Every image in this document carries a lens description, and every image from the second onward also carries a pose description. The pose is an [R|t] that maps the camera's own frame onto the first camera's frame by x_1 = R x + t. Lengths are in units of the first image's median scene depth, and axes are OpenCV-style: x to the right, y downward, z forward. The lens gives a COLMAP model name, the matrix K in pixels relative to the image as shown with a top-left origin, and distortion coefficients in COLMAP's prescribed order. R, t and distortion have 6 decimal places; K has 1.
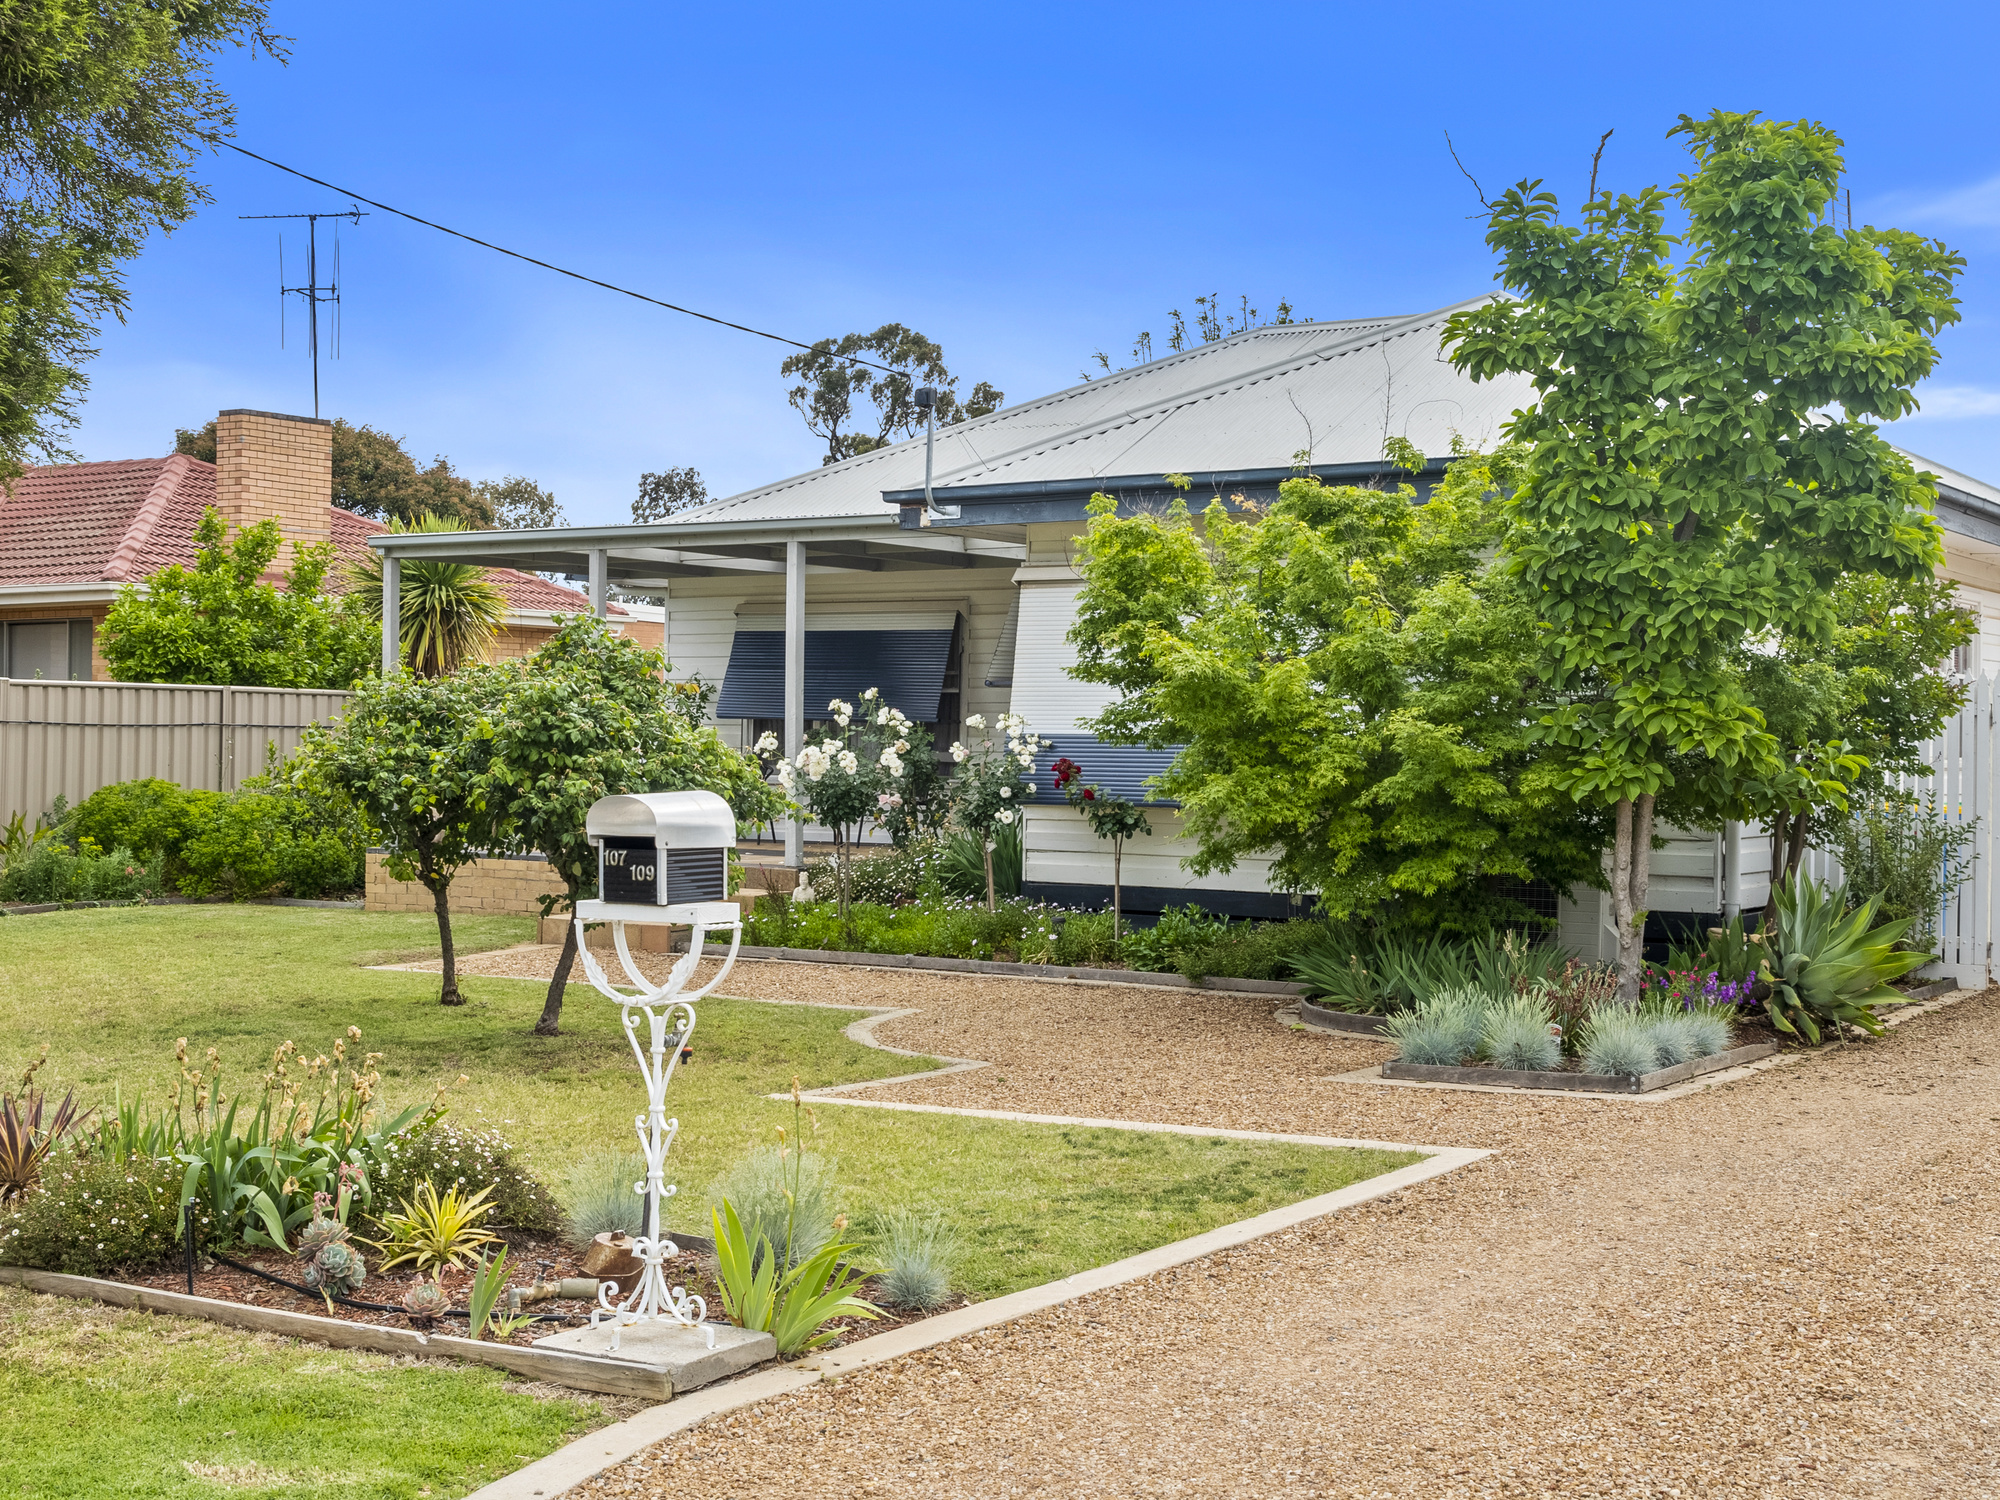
lens RADIAL K [[2756.3, 0, 998.2], [0, 2756.3, 752.7], [0, 0, 1]] dist [0.023395, 0.000000]
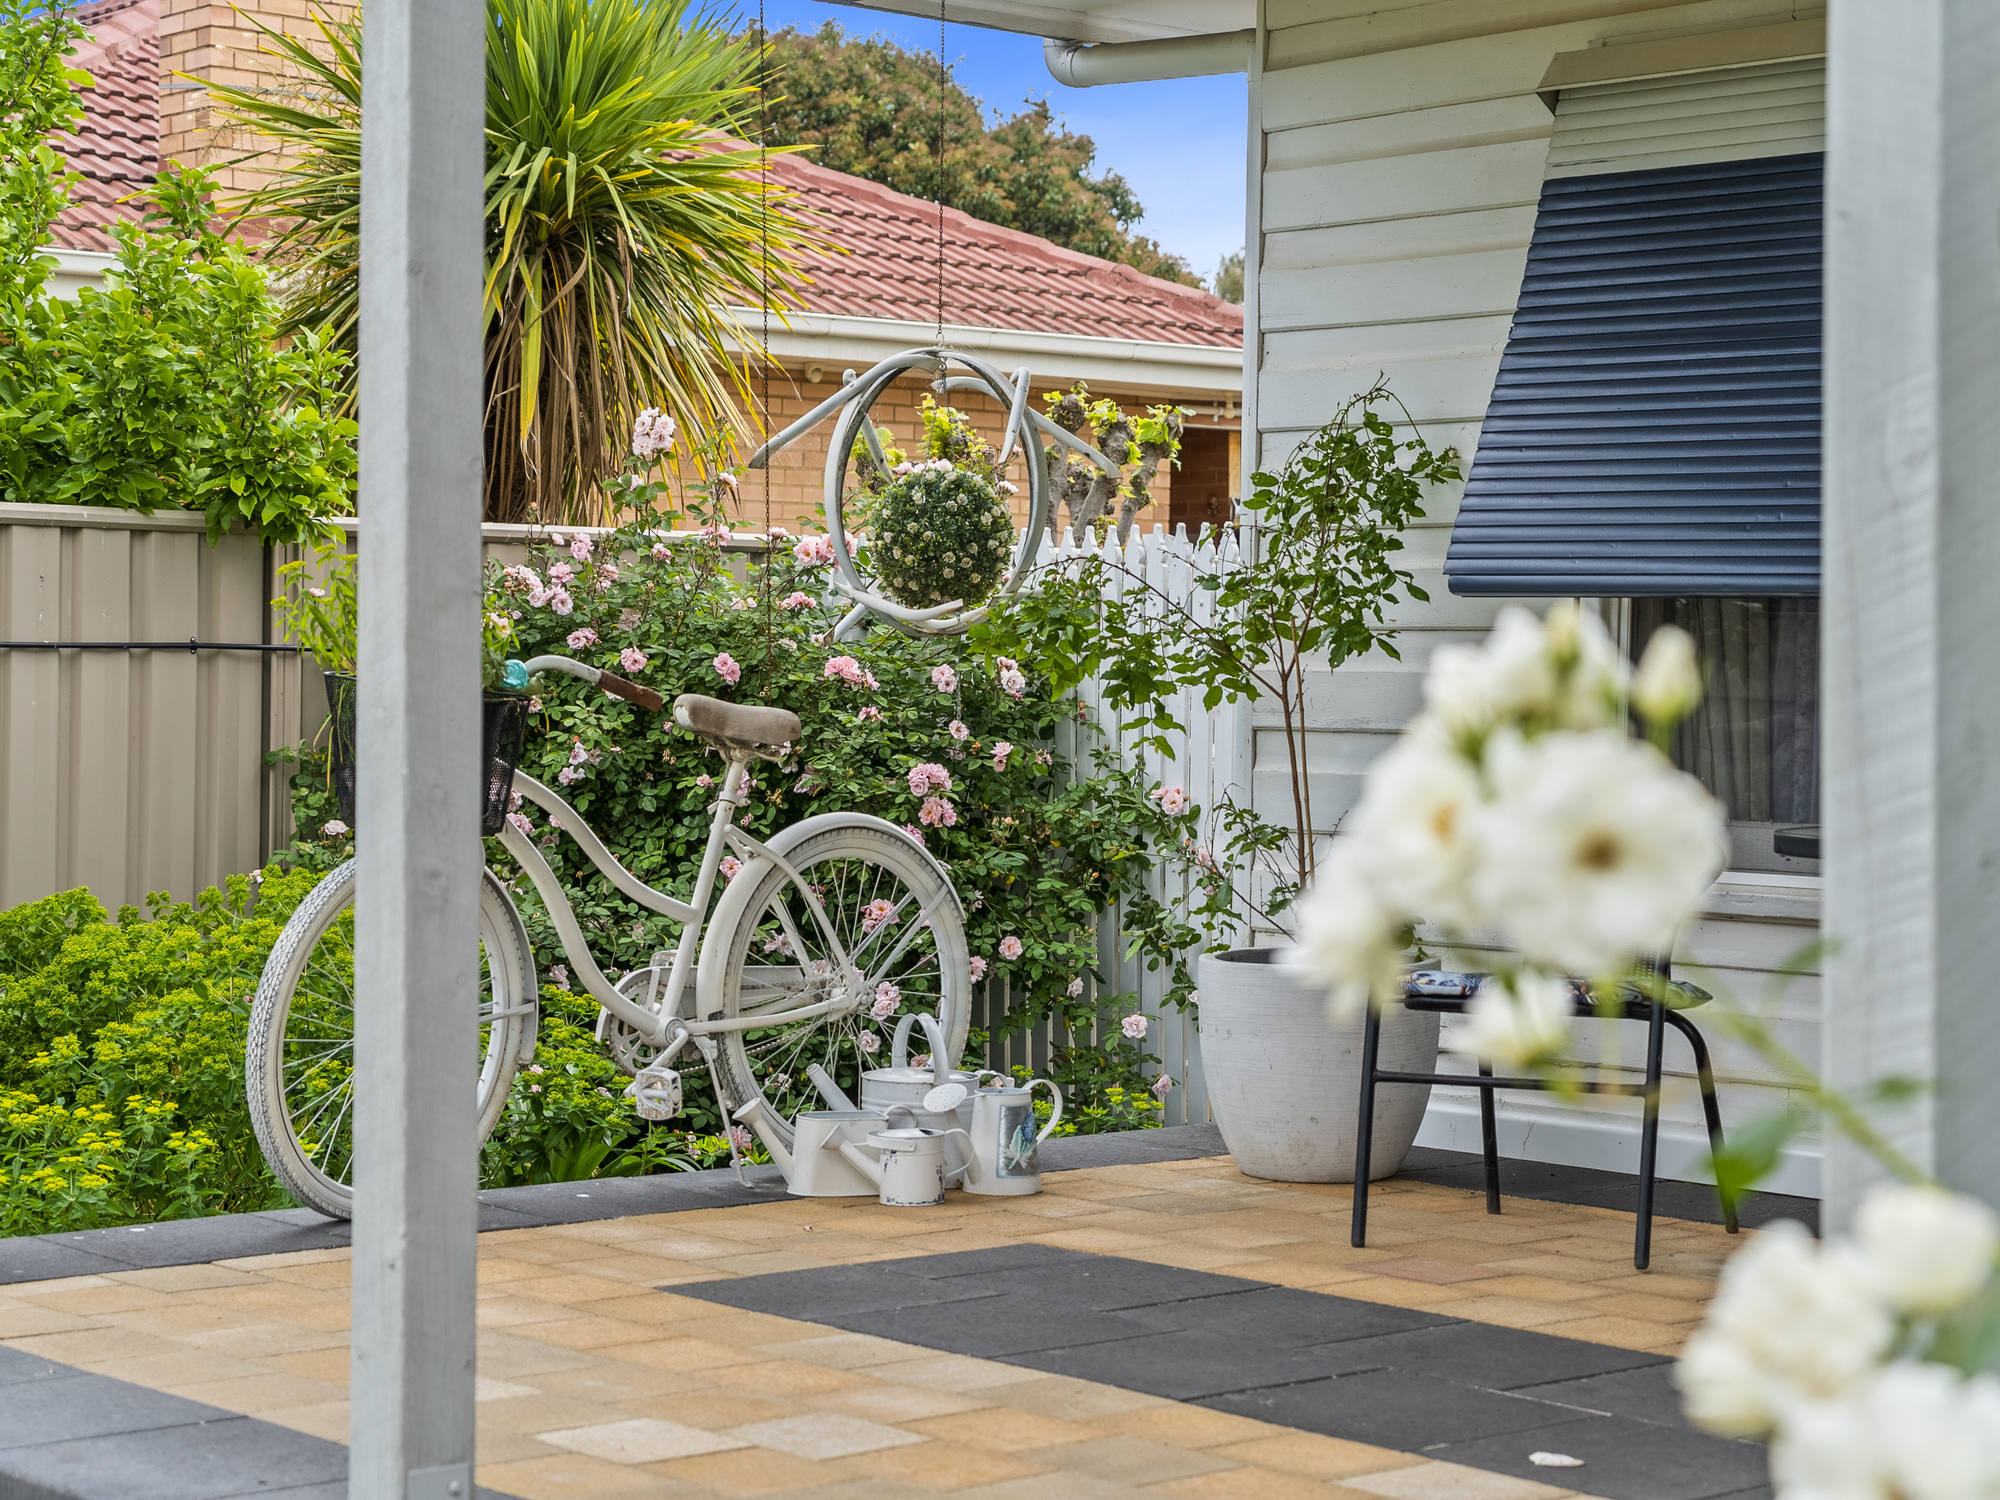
lens RADIAL K [[4017.6, 0, 999.2], [0, 4017.6, 747.3], [0, 0, 1]] dist [0.025954, 0.000000]
pose [[0.964820, 0.002417, -0.262901, -0.054872], [0.000640, 0.999933, 0.011540, -0.004543], [0.262911, -0.011302, 0.964754, 0.693170]]
